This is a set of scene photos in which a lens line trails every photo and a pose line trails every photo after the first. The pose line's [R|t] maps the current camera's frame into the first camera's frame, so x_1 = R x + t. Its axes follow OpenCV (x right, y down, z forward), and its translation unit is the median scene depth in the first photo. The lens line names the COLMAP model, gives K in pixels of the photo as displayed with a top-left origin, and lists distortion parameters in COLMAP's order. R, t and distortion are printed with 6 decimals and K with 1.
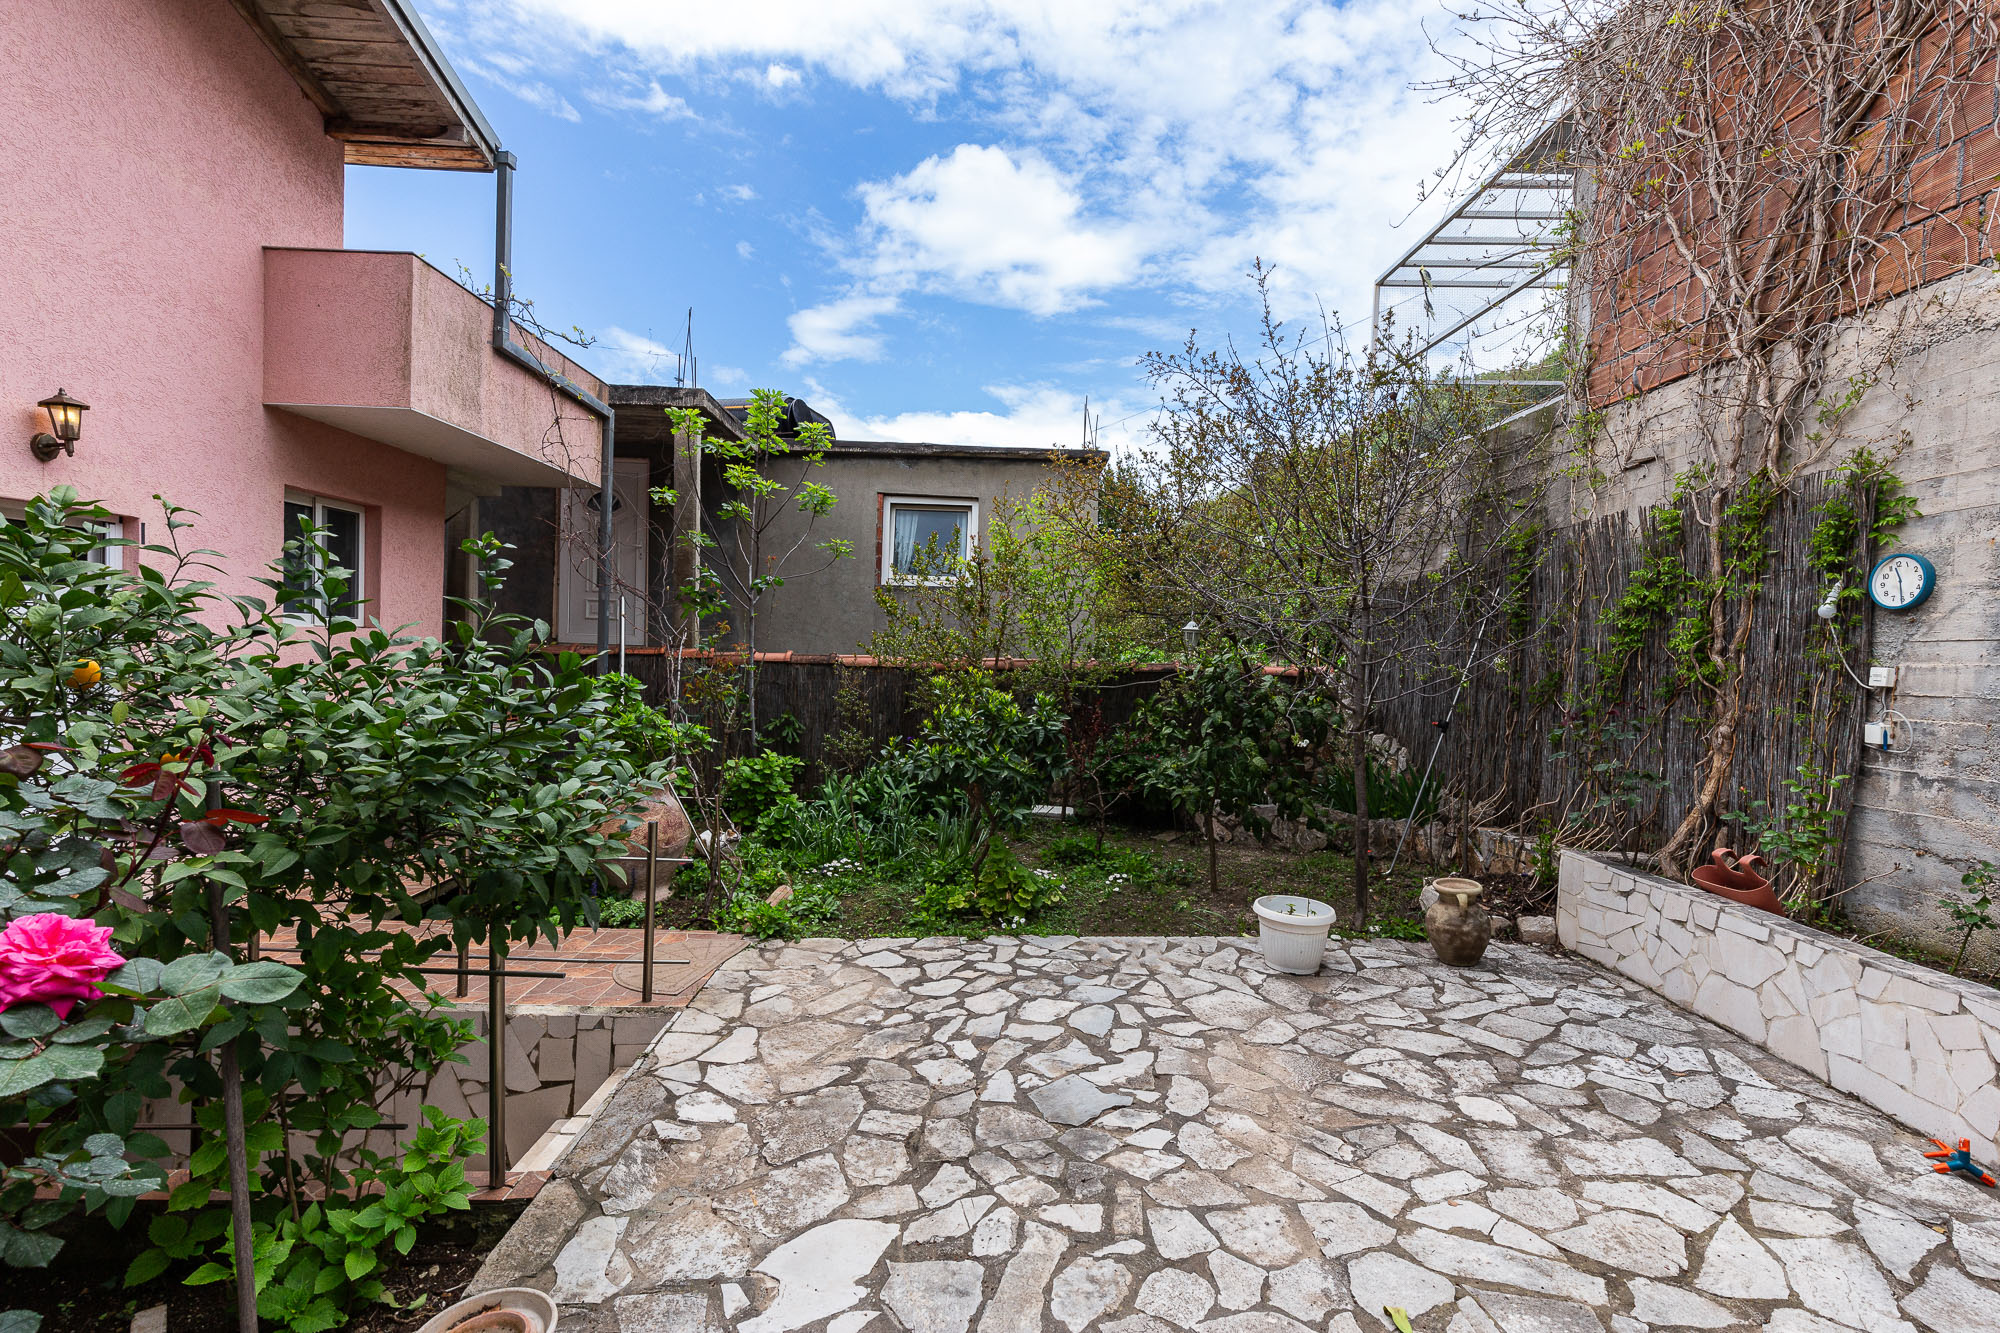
lens RADIAL K [[904.2, 0, 1002.7], [0, 904.2, 670.9], [0, 0, 1]] dist [0.002760, -0.001410]
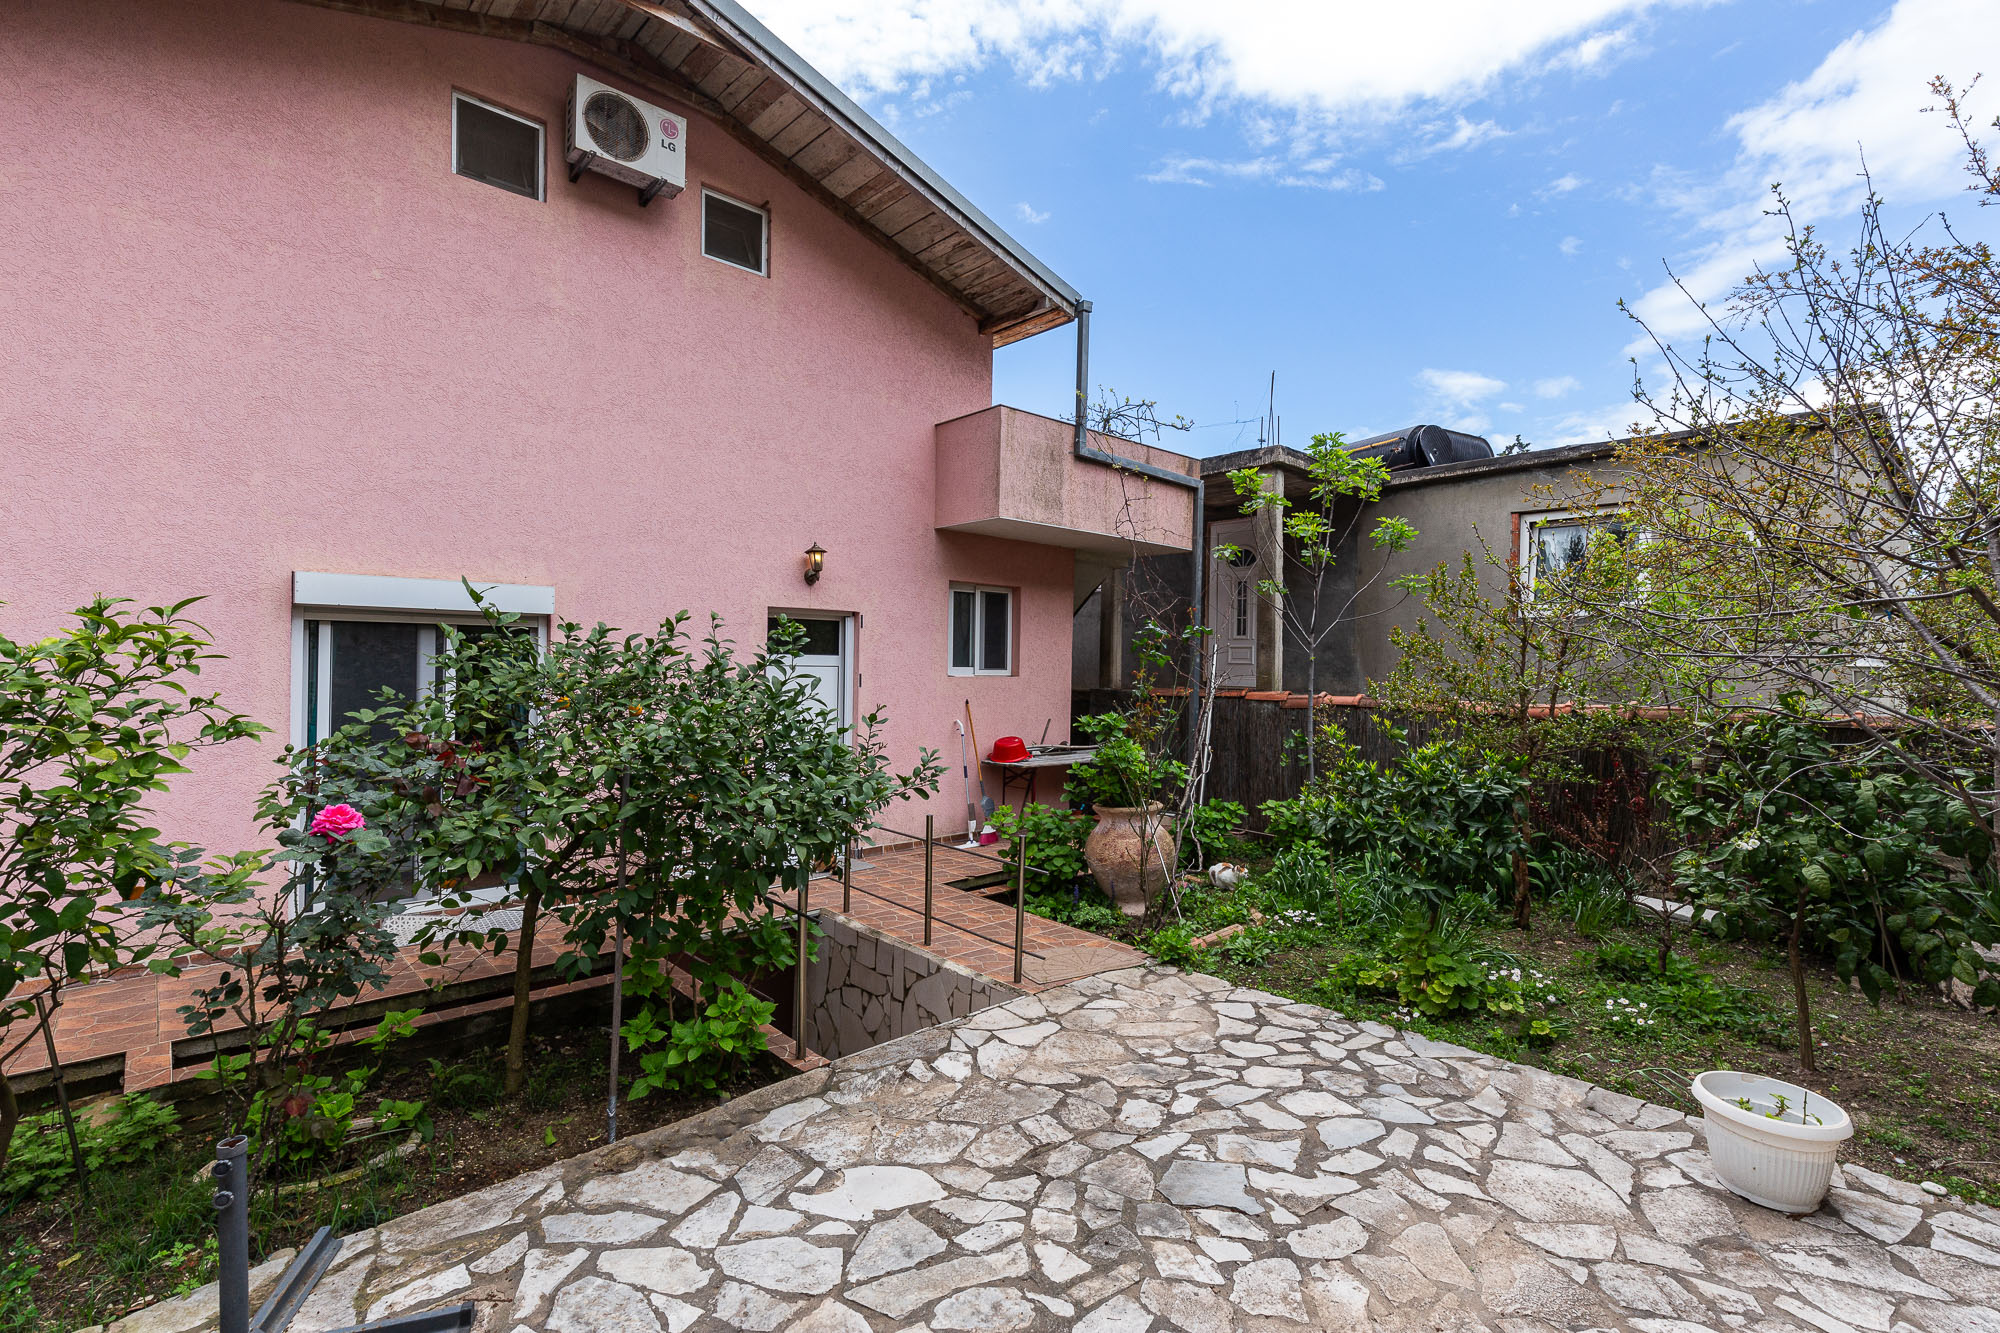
lens RADIAL K [[904.2, 0, 1002.8], [0, 904.2, 666.4], [0, 0, 1]] dist [0.002760, -0.001410]
pose [[0.646338, -0.021830, -0.762739, 0.467169], [-0.018632, 0.998841, -0.044377, -0.004698], [0.762824, 0.042894, 0.645182, 0.160629]]
